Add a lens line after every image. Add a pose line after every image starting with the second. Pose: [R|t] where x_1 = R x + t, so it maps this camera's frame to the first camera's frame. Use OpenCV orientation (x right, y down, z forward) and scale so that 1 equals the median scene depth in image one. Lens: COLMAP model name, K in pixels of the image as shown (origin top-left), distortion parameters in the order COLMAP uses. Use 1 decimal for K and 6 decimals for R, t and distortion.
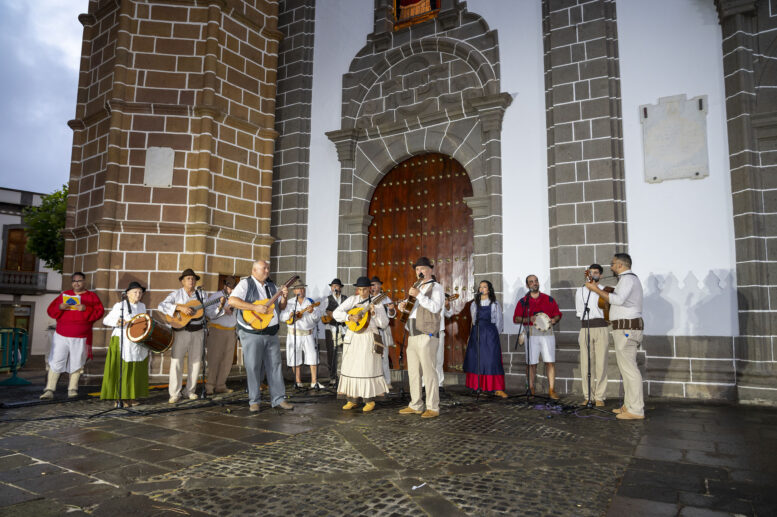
lens RADIAL K [[531.6, 0, 391.2], [0, 531.6, 259.9], [0, 0, 1]] dist [-0.089752, 0.057086]
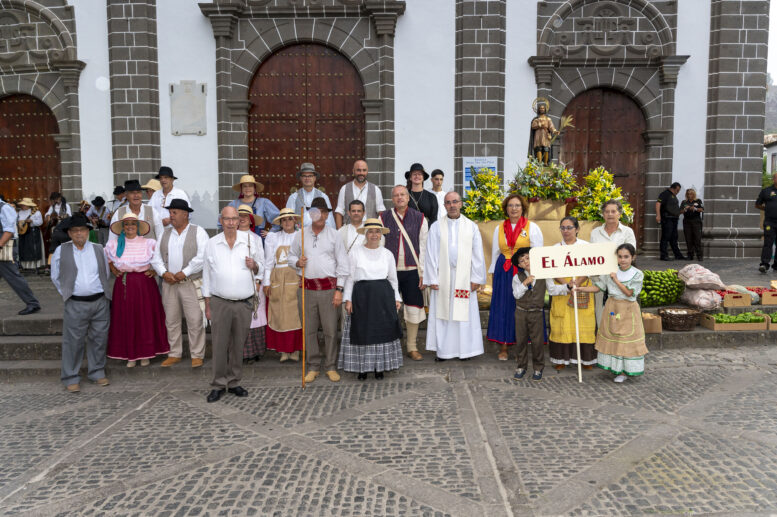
lens RADIAL K [[622.0, 0, 388.3], [0, 622.0, 265.4], [0, 0, 1]] dist [-0.019869, 0.011879]
pose [[0.877561, -0.056955, 0.476071, 0.118539], [-0.035915, 0.982321, 0.183724, -0.107381], [-0.478119, -0.178327, 0.860001, -0.868104]]
